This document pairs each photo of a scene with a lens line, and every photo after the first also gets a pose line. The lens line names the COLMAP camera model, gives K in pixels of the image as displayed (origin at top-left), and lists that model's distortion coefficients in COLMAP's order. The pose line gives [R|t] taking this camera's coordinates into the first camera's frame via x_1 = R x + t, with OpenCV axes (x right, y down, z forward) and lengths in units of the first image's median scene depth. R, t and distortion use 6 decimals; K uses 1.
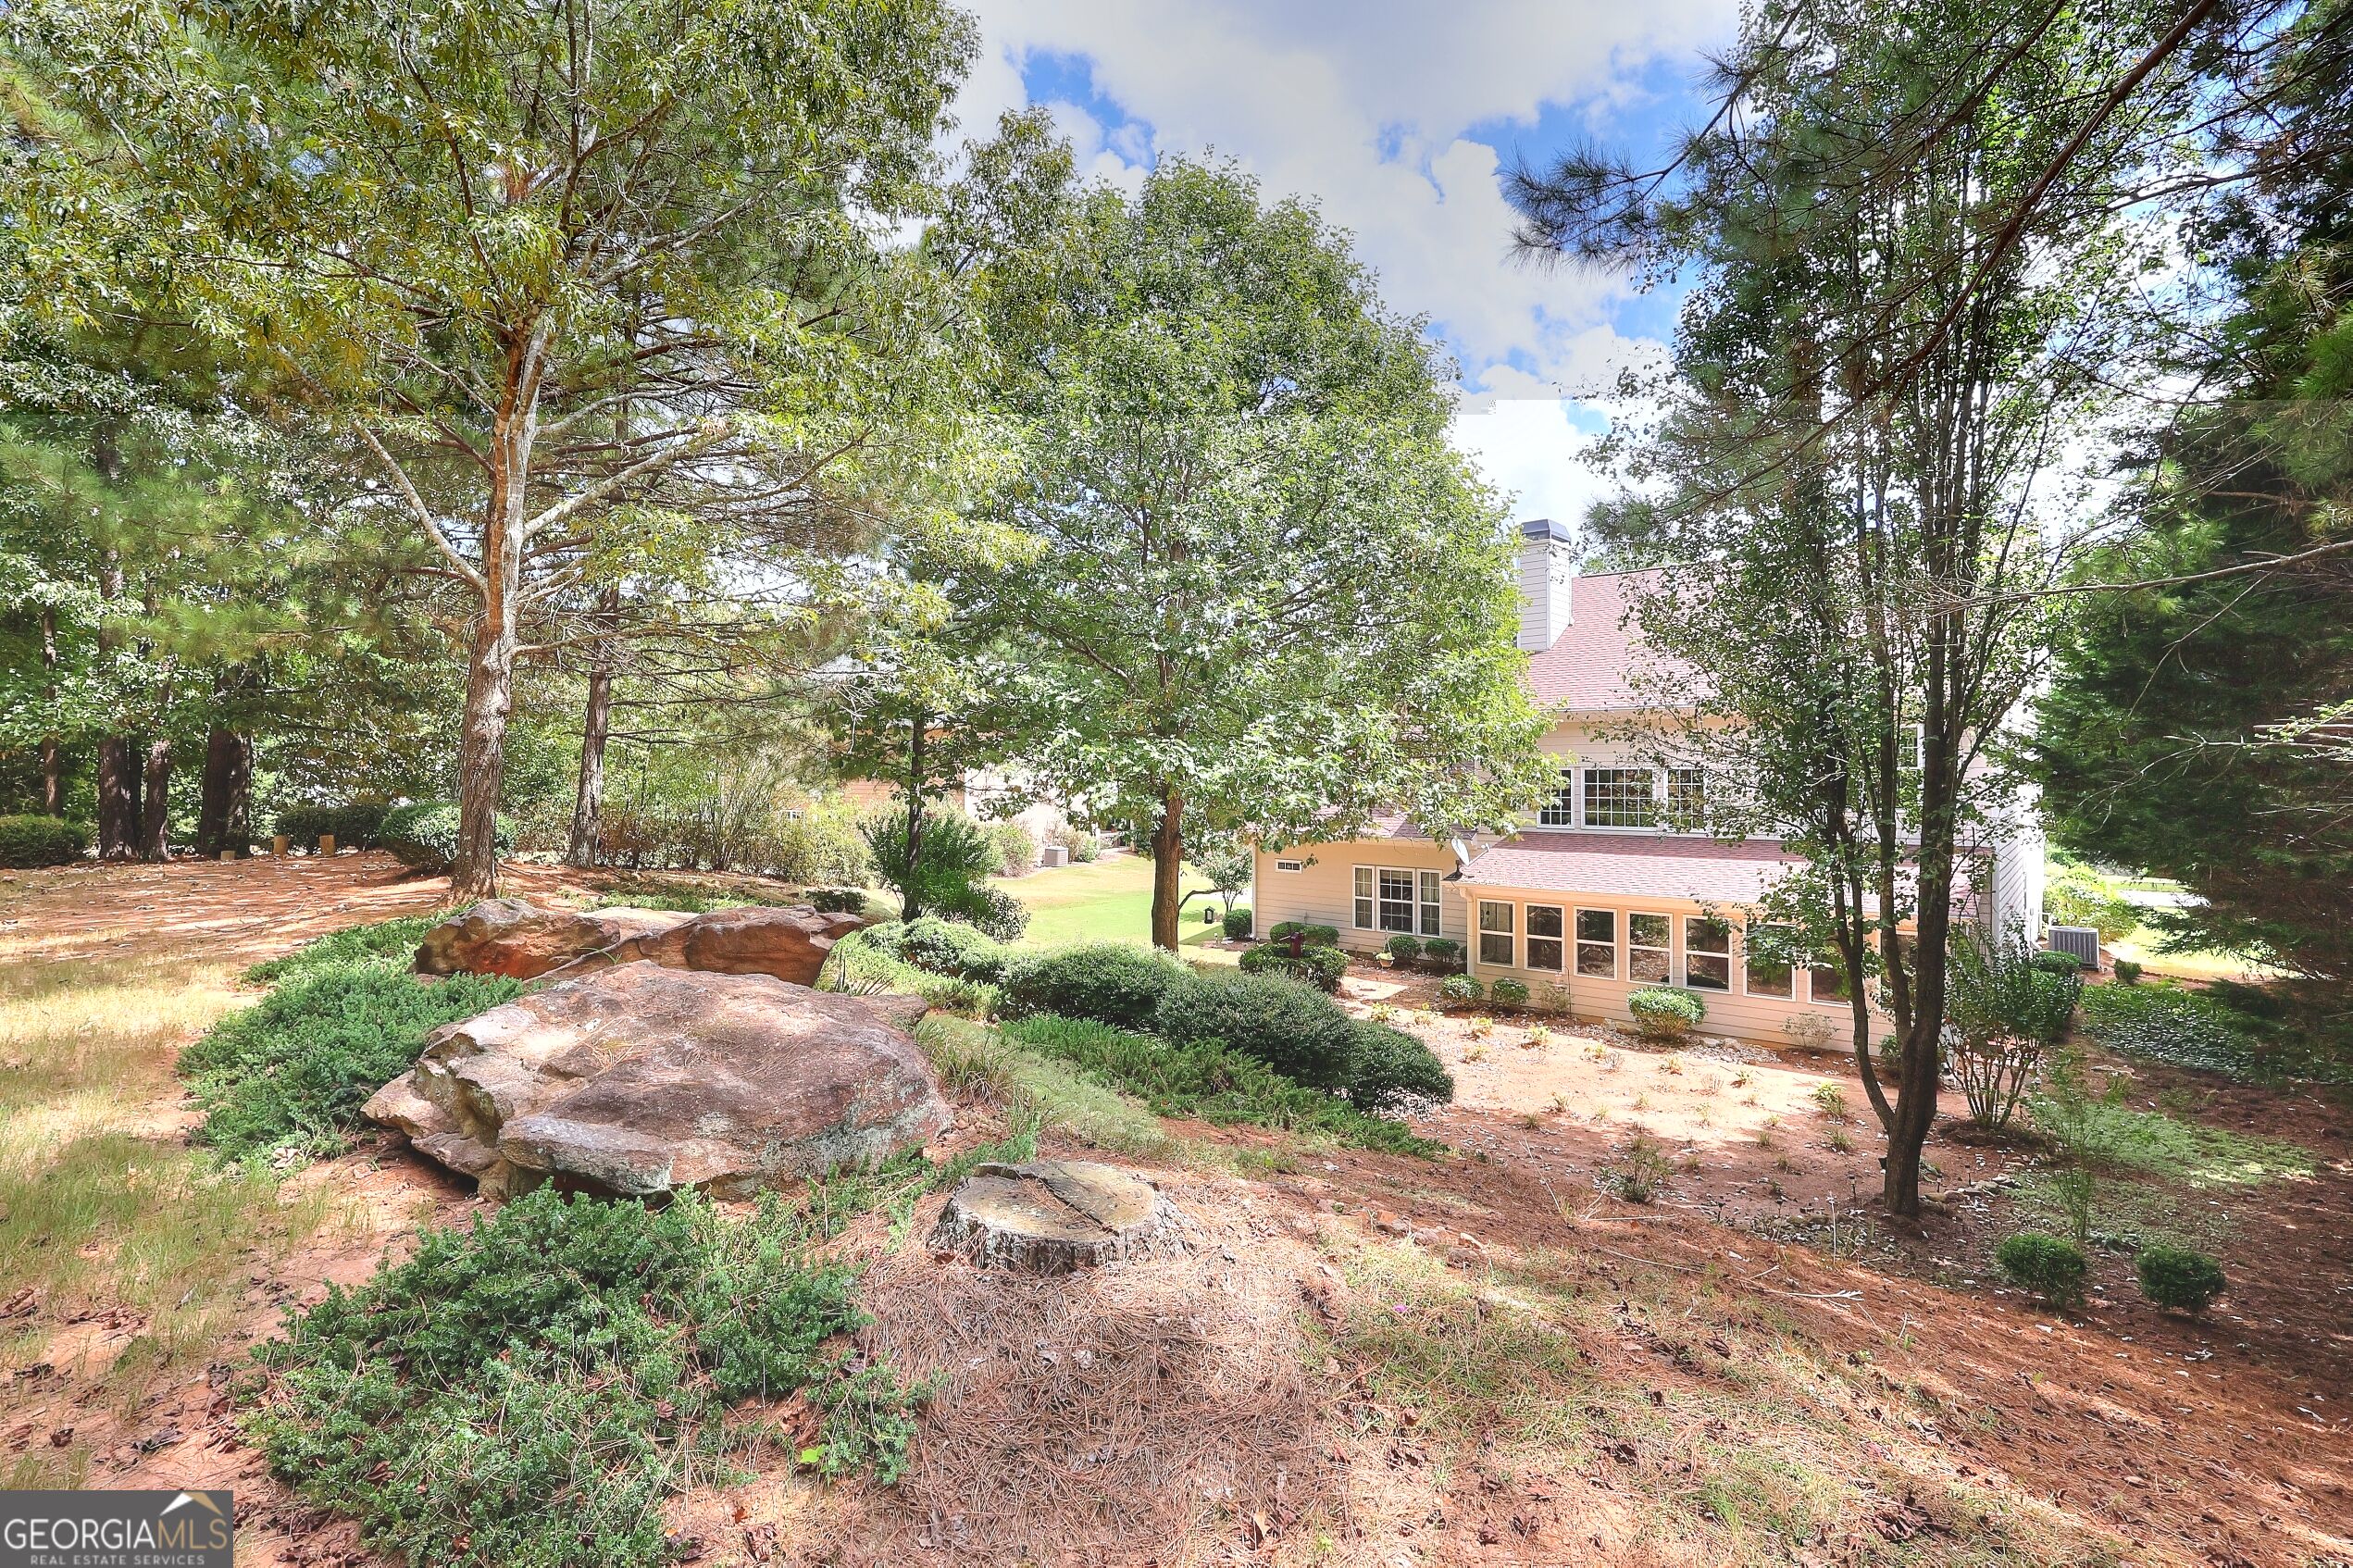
lens RADIAL K [[1089.8, 0, 1174.4], [0, 1089.8, 775.1], [0, 0, 1]] dist [-0.004167, 0.000661]
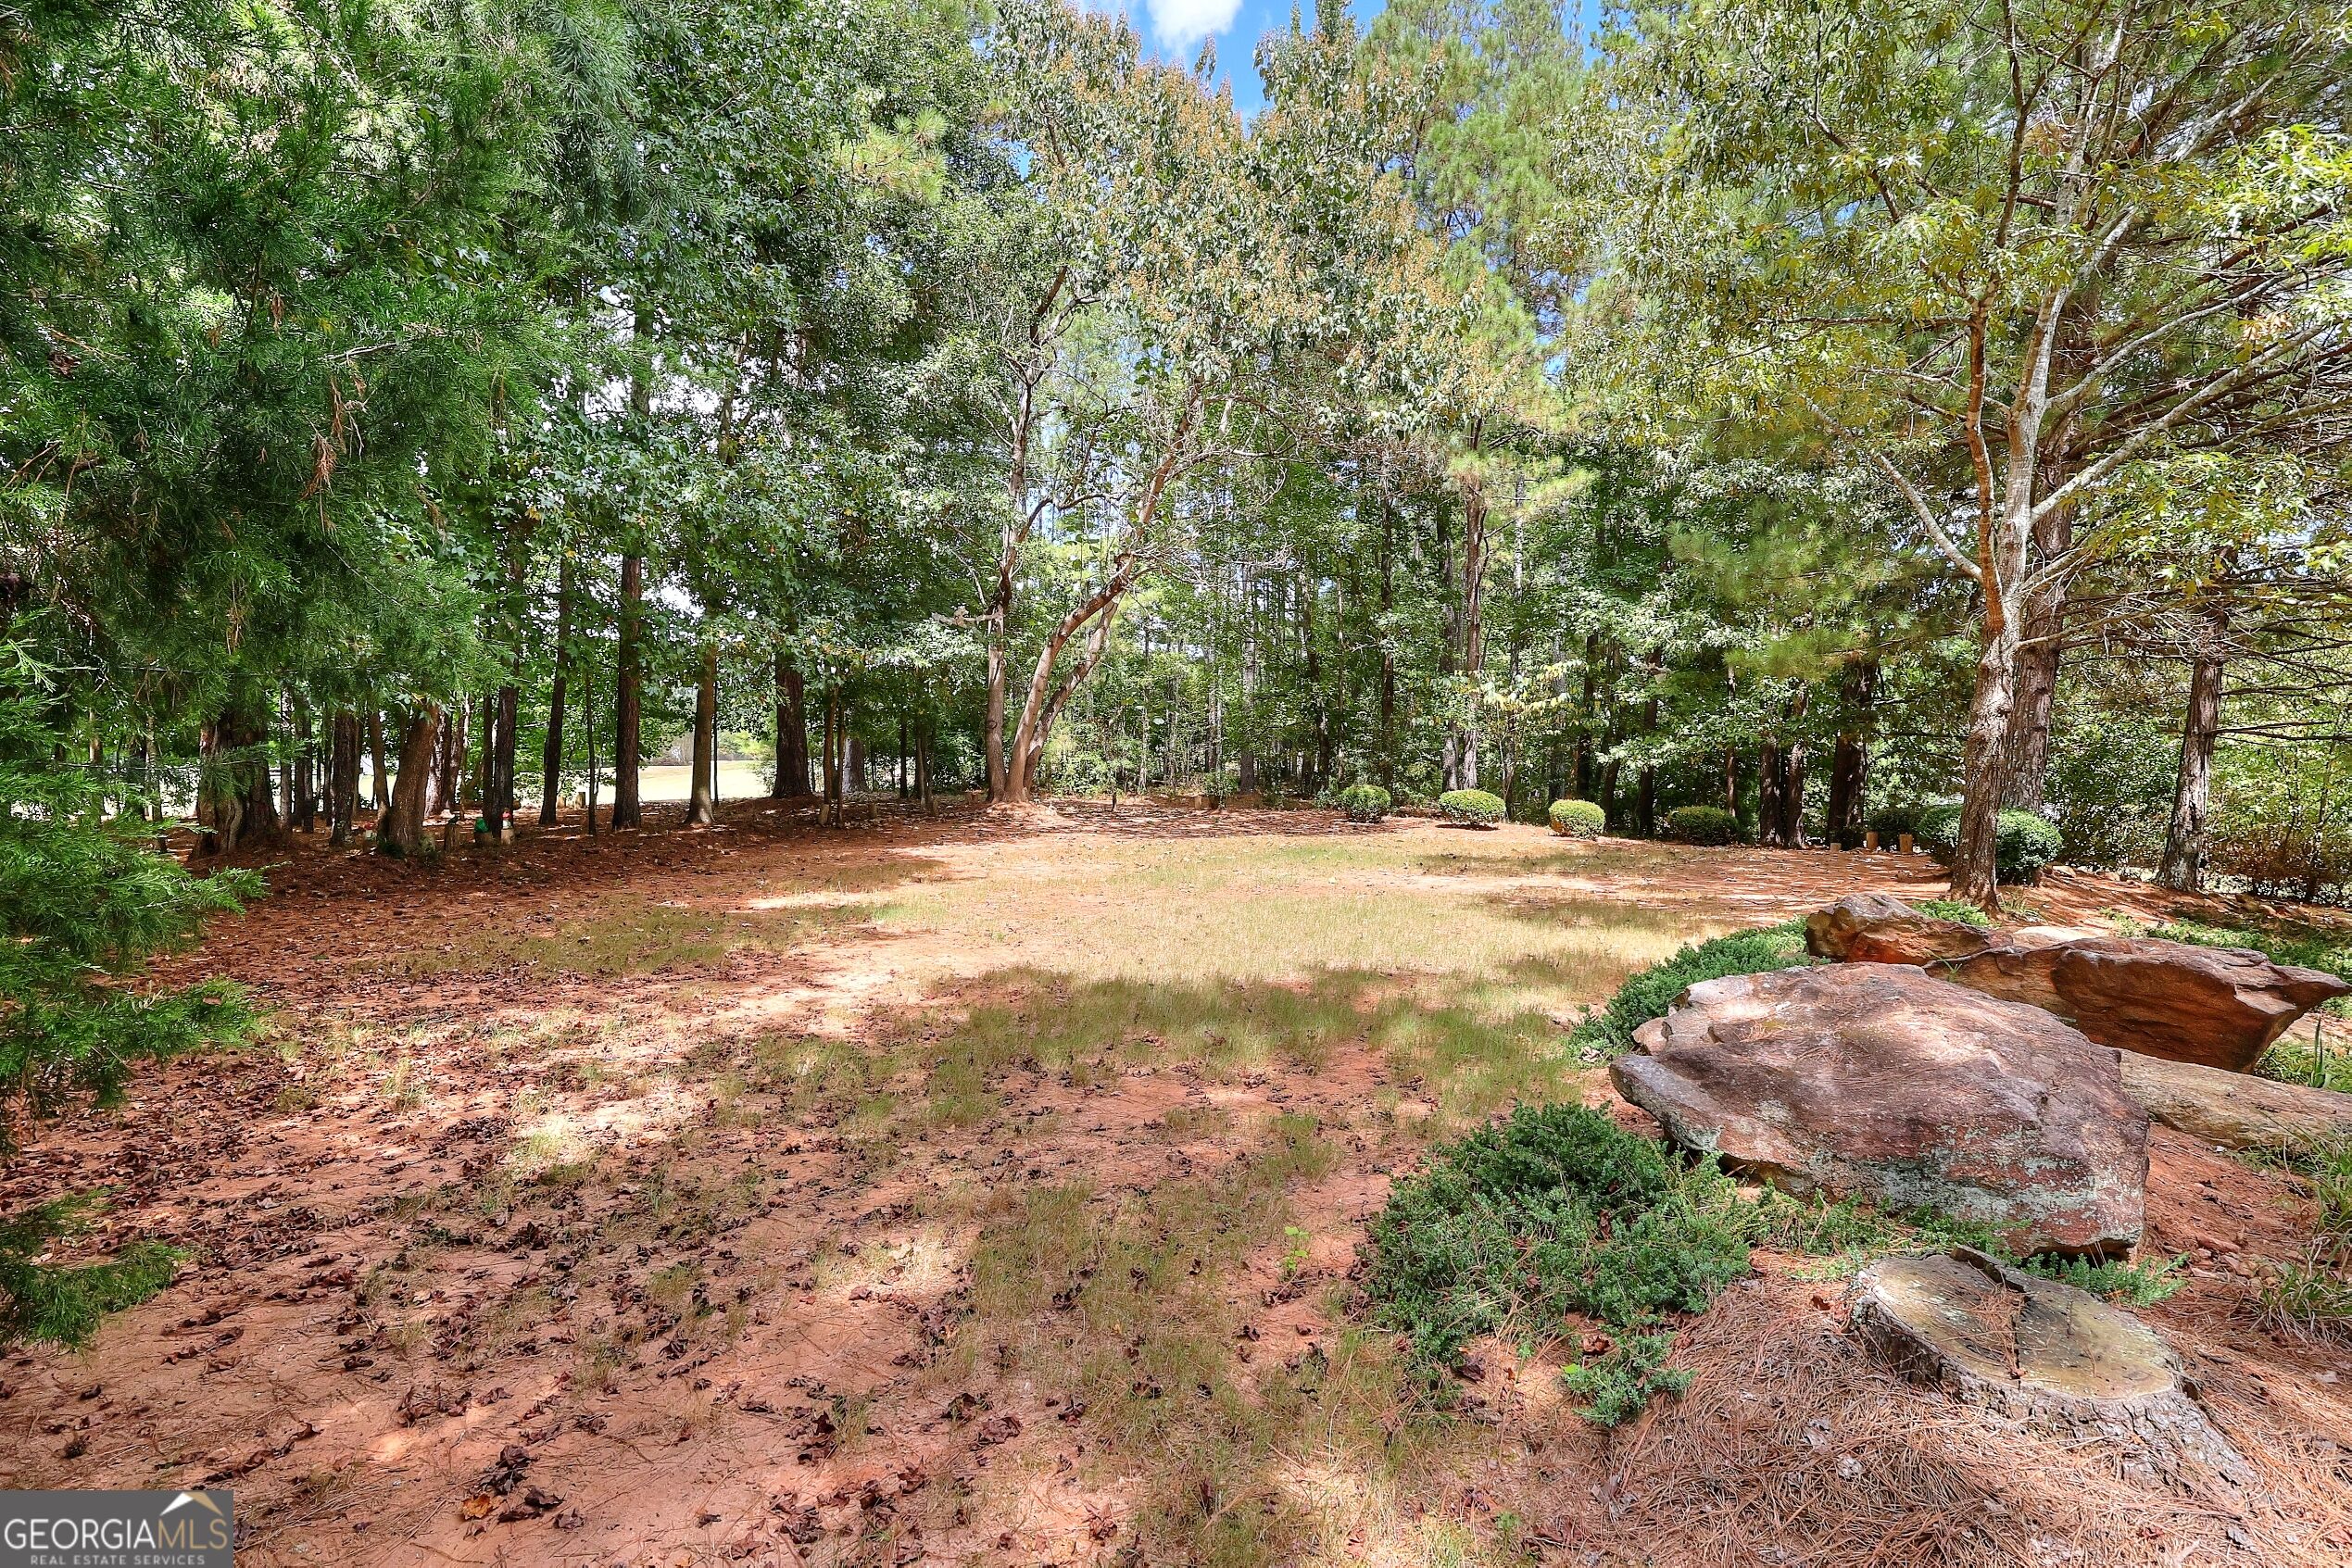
lens RADIAL K [[1089.3, 0, 1175.7], [0, 1089.3, 779.5], [0, 0, 1]] dist [-0.004167, 0.000661]
pose [[0.228712, 0.008009, -0.973461, 0.144634], [-0.010280, 0.999930, 0.005811, 0.004038], [0.973440, 0.008678, 0.228779, 0.076002]]
